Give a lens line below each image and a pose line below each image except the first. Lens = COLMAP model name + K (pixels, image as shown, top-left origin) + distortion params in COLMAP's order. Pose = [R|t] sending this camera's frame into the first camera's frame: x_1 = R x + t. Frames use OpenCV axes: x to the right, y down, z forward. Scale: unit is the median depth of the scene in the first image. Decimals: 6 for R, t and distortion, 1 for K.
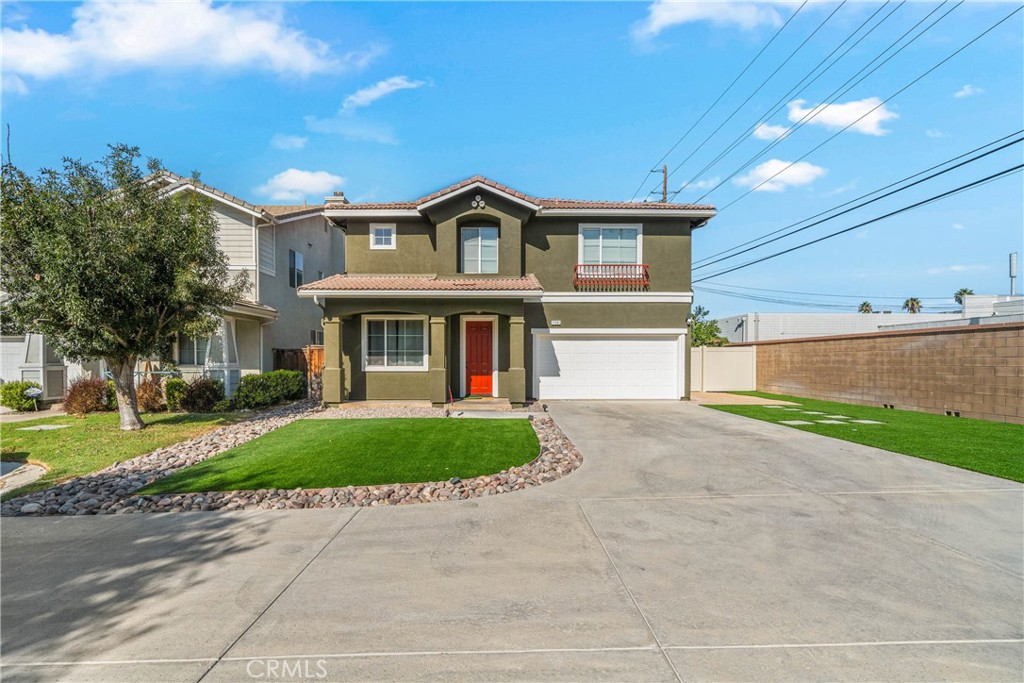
lens RADIAL K [[418.2, 0, 513.4], [0, 418.2, 346.5], [0, 0, 1]] dist [0.001540, 0.000005]
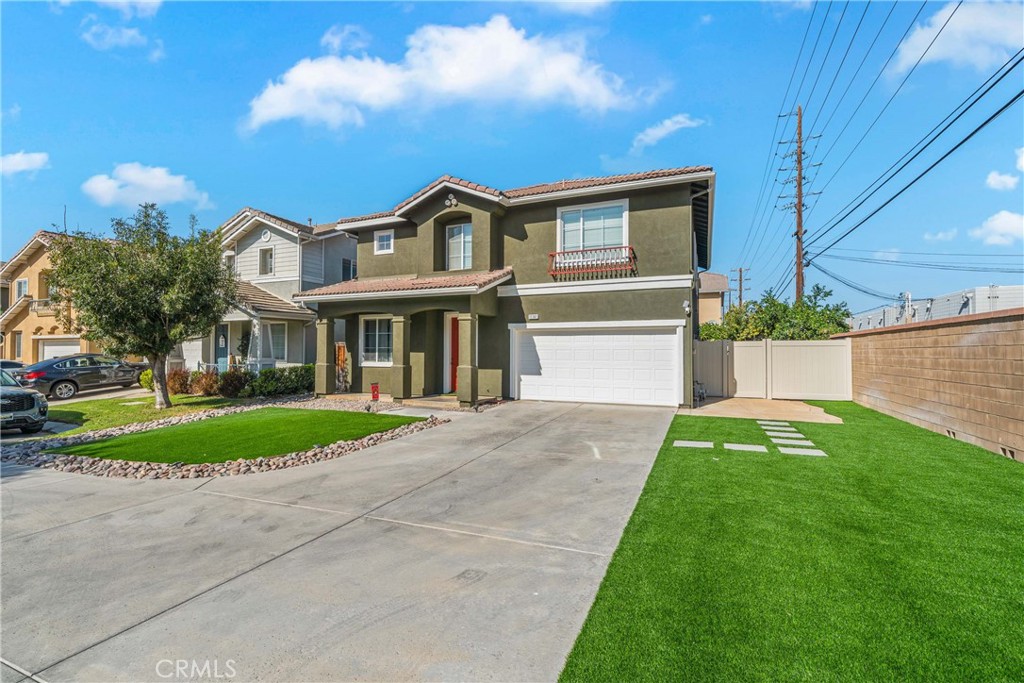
lens RADIAL K [[449.2, 0, 515.7], [0, 449.2, 321.7], [0, 0, 1]] dist [0.001603, -0.000263]
pose [[0.917040, -0.024303, -0.398053, 0.462421], [0.010676, 0.999280, -0.036416, -0.010205], [0.398652, 0.029146, 0.916639, 0.072129]]
